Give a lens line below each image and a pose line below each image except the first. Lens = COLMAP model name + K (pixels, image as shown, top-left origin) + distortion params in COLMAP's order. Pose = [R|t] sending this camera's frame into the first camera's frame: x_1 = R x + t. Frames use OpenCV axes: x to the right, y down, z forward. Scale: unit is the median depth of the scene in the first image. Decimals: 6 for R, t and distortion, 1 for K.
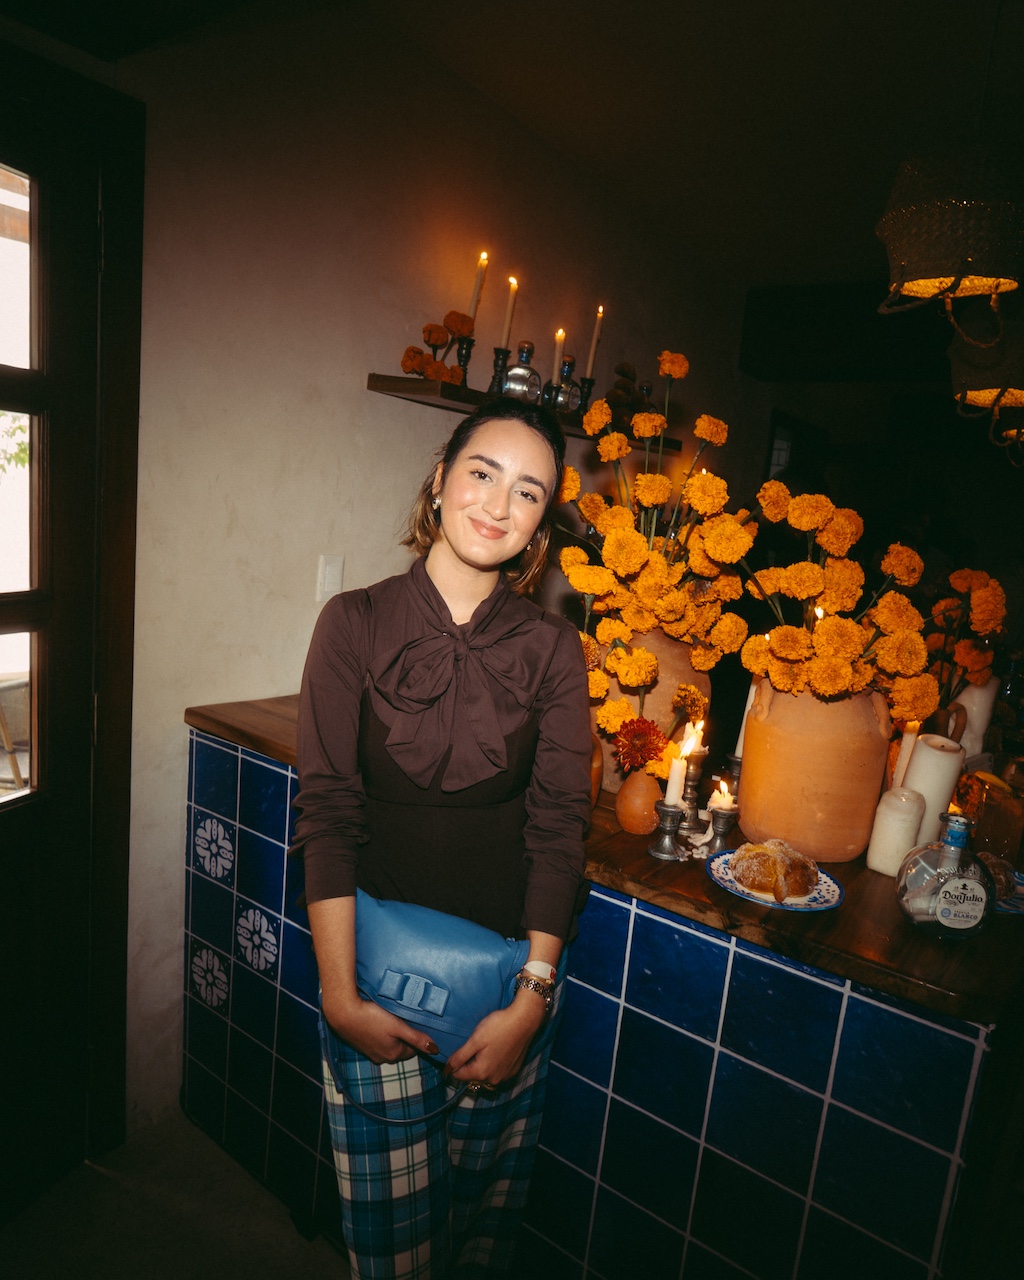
lens RADIAL K [[889.1, 0, 512.0], [0, 889.1, 640.0], [0, 0, 1]] dist [-0.065045, 0.055310]
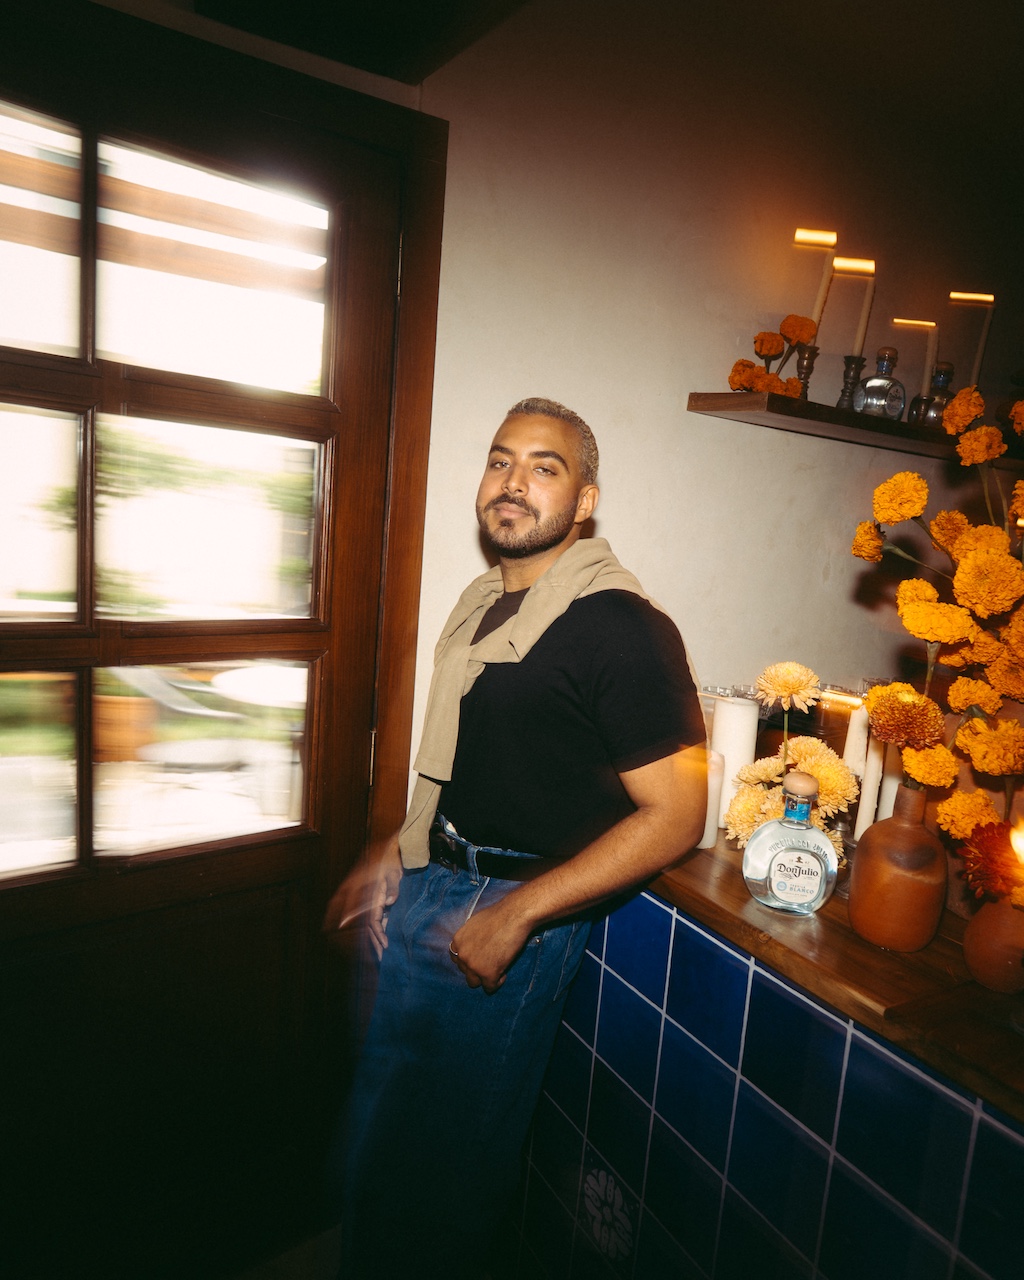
lens RADIAL K [[889.1, 0, 512.0], [0, 889.1, 640.0], [0, 0, 1]] dist [-0.065045, 0.055310]
pose [[0.913498, 0.029447, -0.405776, 0.058690], [-0.055603, 0.997055, -0.052820, 0.003705], [0.403025, 0.070814, 0.912445, 0.190064]]
